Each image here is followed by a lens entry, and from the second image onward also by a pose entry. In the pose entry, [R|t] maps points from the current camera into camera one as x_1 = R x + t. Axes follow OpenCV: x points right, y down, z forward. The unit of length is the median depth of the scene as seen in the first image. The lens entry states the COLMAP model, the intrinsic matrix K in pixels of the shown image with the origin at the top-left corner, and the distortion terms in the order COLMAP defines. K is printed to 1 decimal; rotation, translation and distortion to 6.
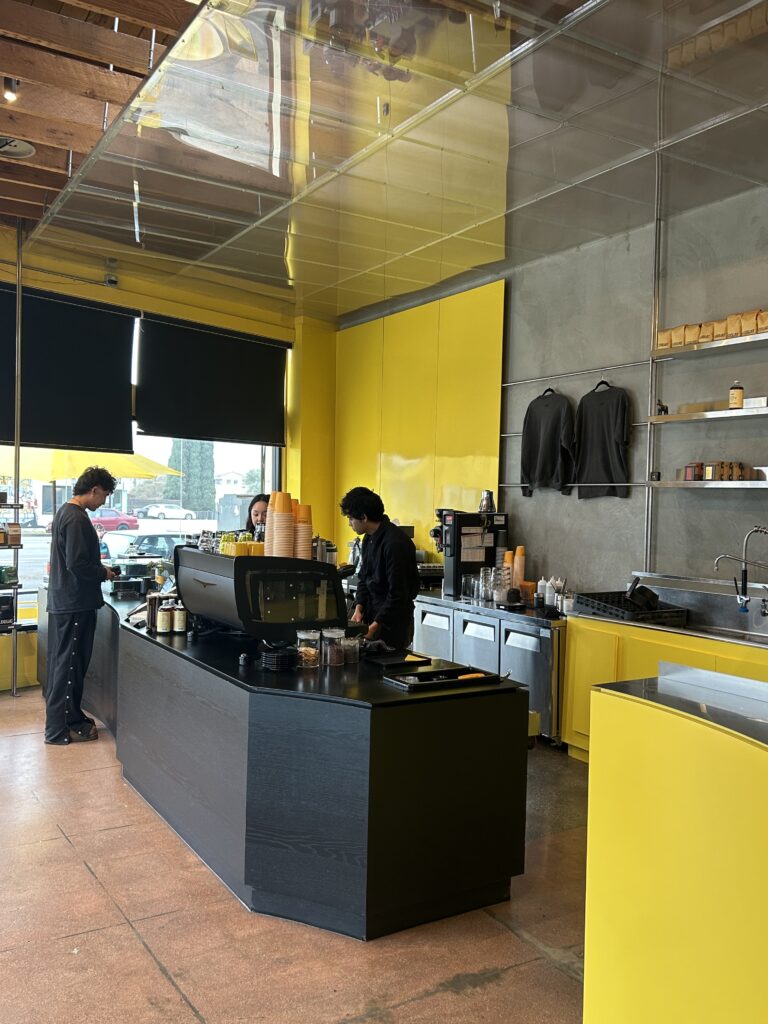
lens RADIAL K [[893.9, 0, 383.4], [0, 893.9, 508.6], [0, 0, 1]] dist [-0.004587, -0.008306]
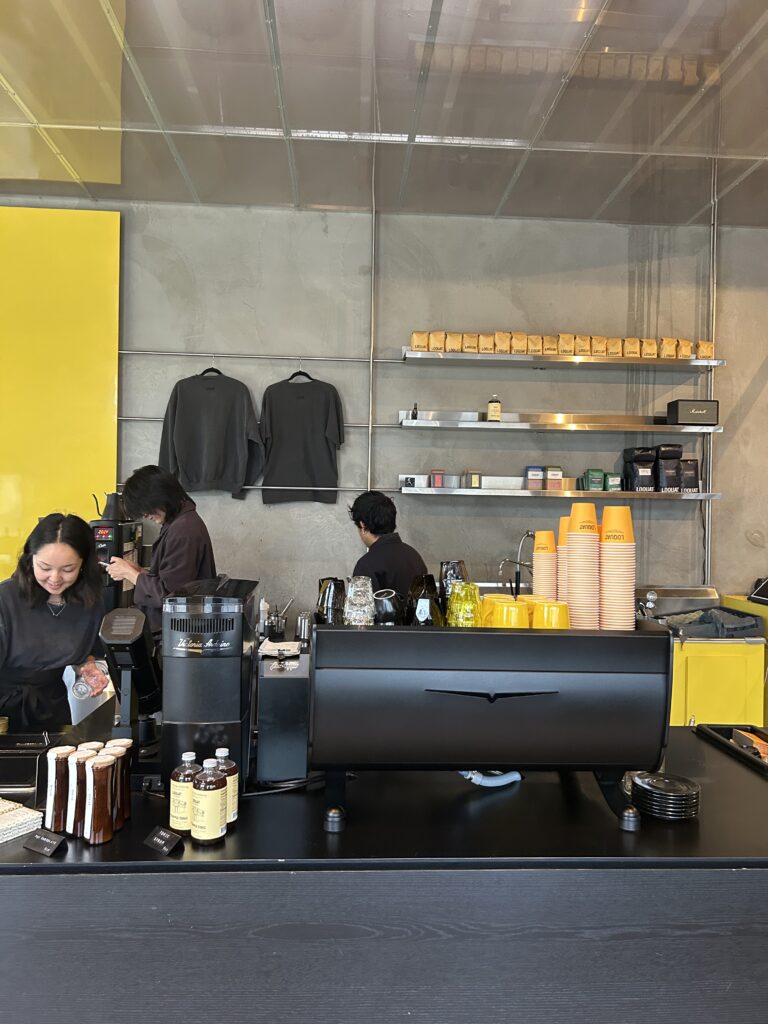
lens RADIAL K [[754.0, 0, 386.5], [0, 754.0, 518.2], [0, 0, 1]] dist [0.023787, -0.004843]
pose [[0.467056, -0.018030, 0.884044, -0.392343], [0.001436, 0.999806, 0.019633, -0.011897], [-0.884226, -0.007900, 0.466992, 0.590086]]
